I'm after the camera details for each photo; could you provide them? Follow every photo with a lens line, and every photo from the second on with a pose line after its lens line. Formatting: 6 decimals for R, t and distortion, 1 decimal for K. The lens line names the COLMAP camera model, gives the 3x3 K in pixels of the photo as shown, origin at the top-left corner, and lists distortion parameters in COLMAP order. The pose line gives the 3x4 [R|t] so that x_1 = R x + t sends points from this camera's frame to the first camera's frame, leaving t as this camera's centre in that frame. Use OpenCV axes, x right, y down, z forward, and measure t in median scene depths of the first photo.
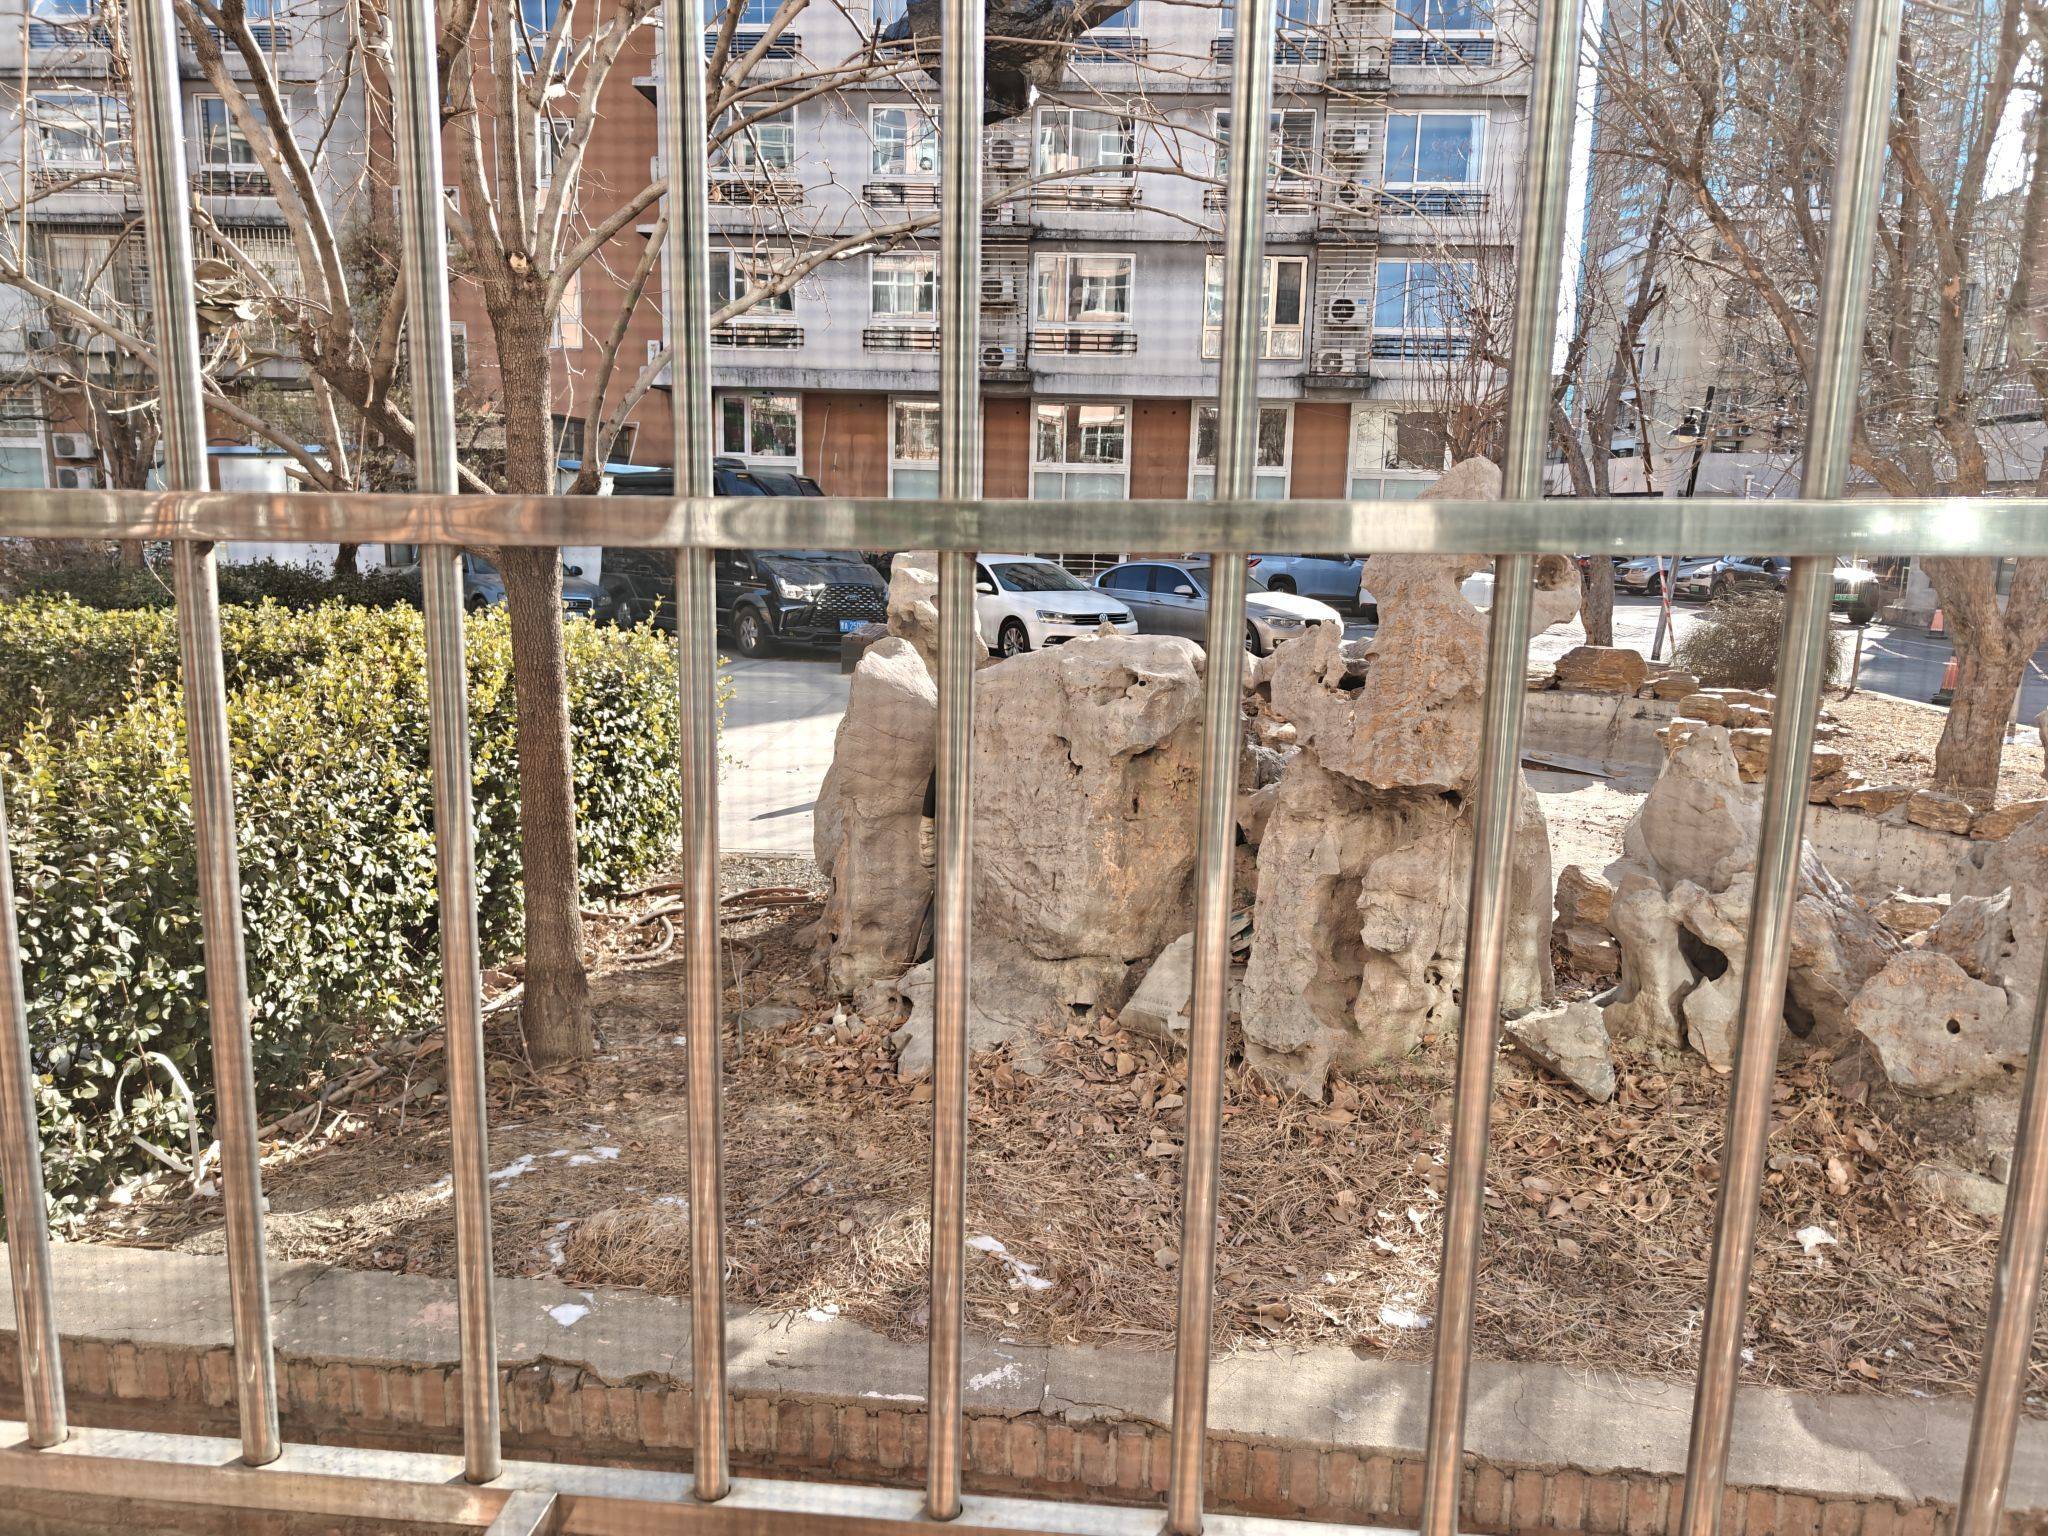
lens RADIAL K [[1421.5, 0, 1016.9], [0, 1421.5, 765.2], [0, 0, 1]] dist [0.001529, -0.002268]
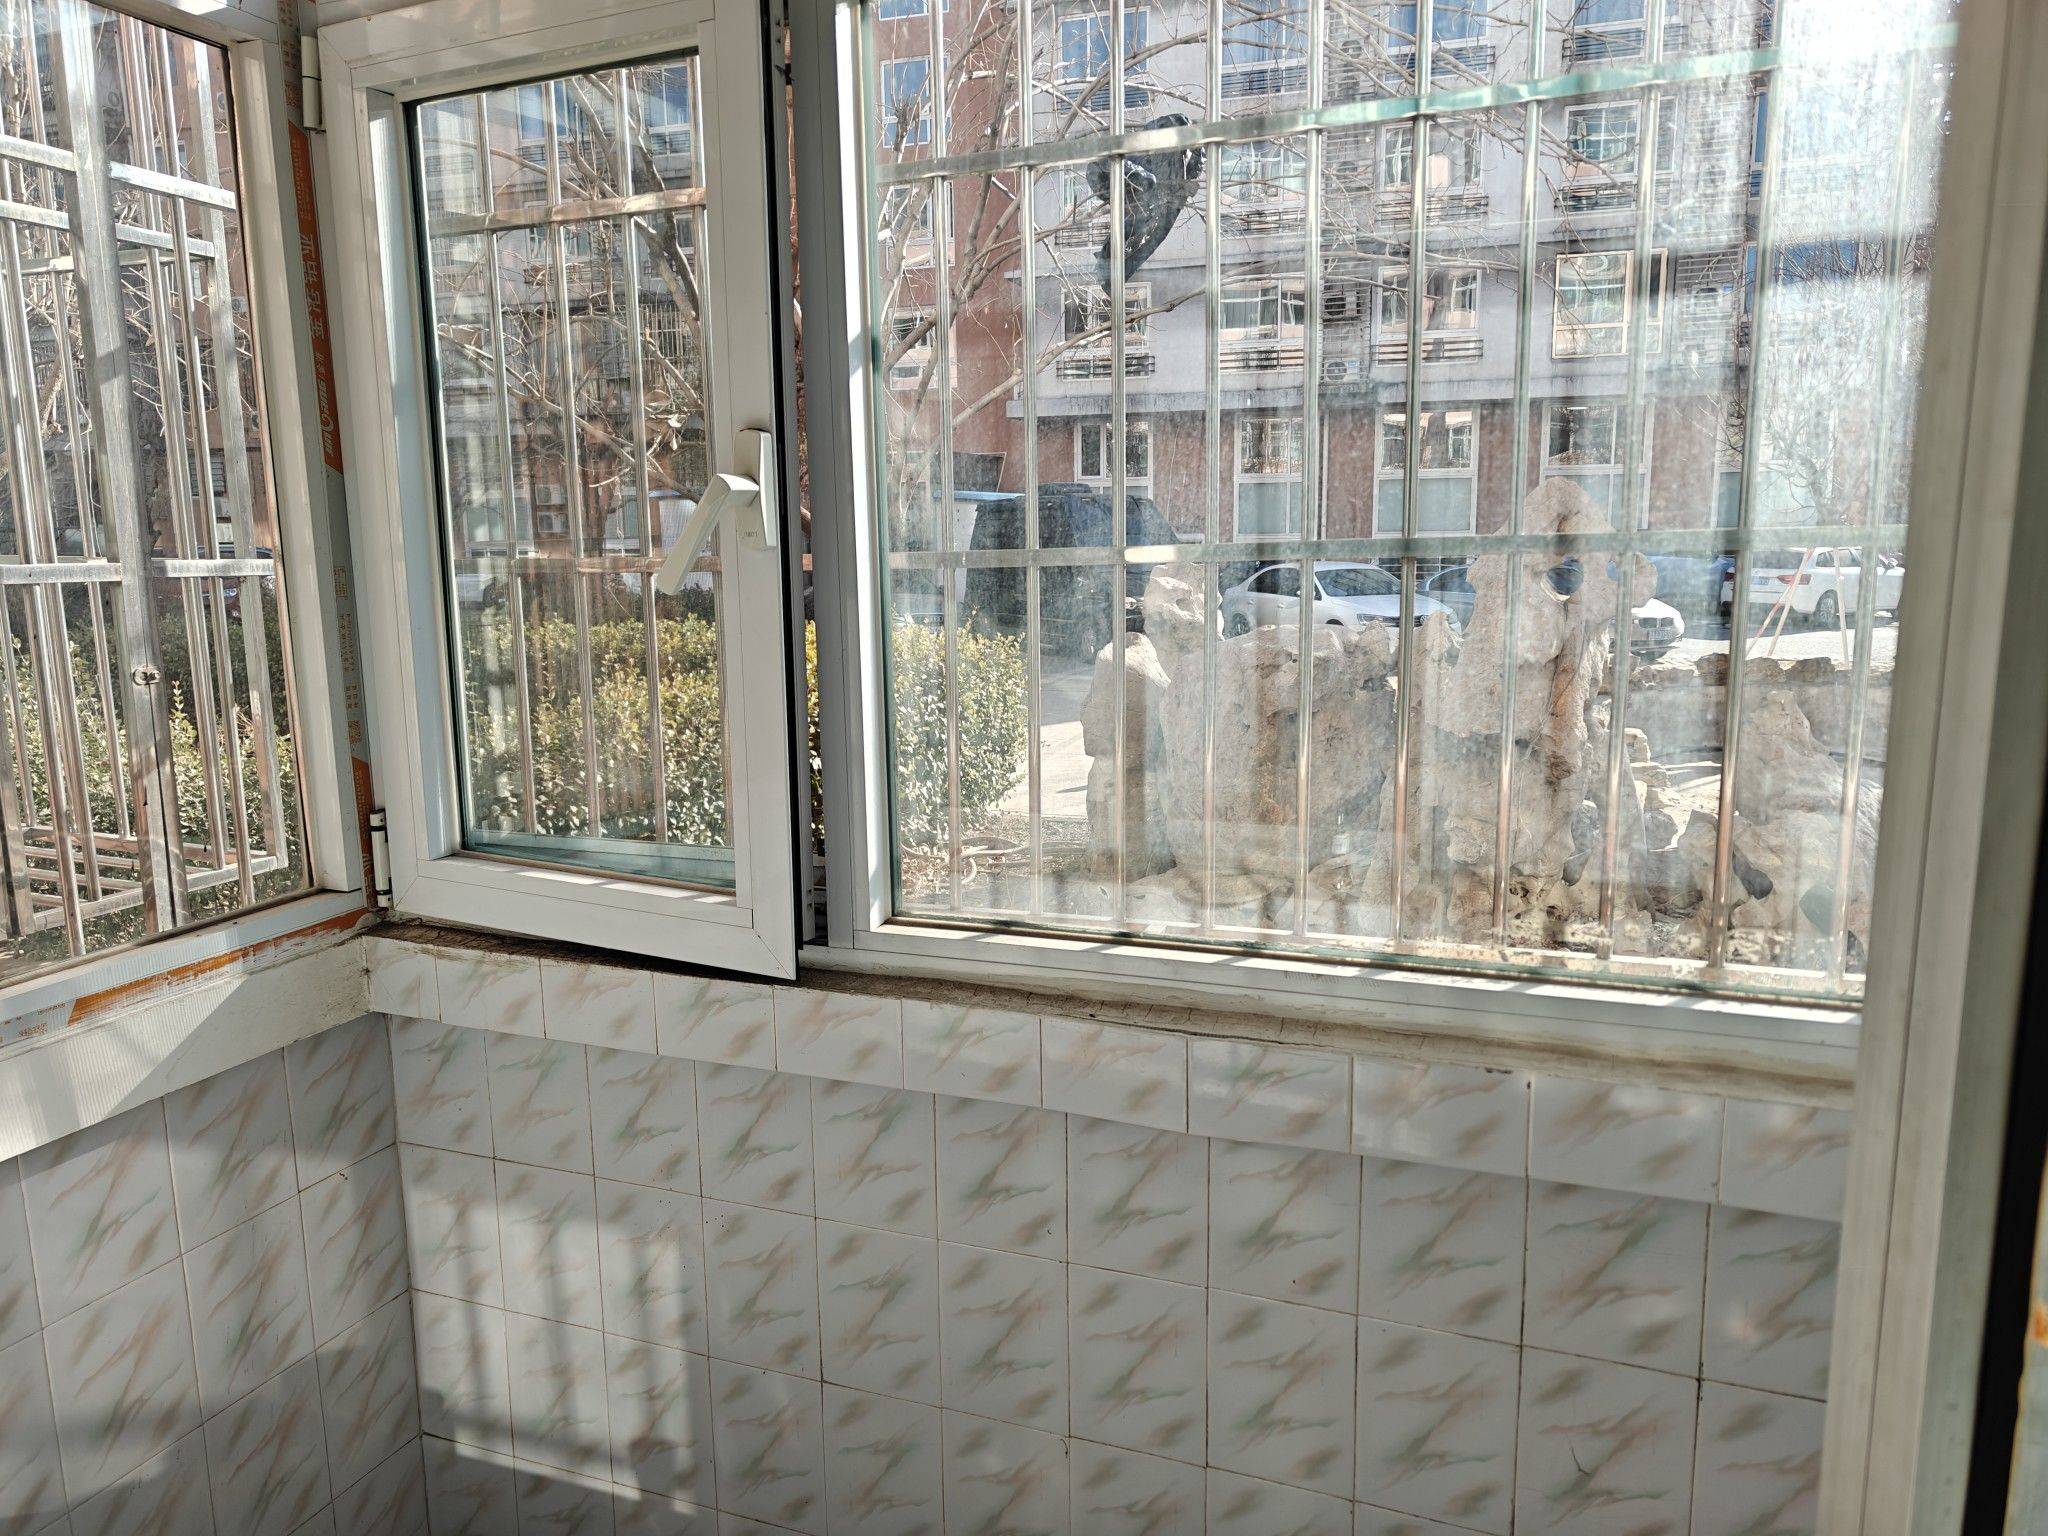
lens RADIAL K [[1421.5, 0, 1013.9], [0, 1421.5, 759.4], [0, 0, 1]] dist [0.001529, -0.002268]
pose [[0.964969, 0.006245, -0.262291, 0.120518], [-0.009480, 0.999894, -0.011073, 0.032611], [0.262194, 0.013171, 0.964925, -0.211856]]
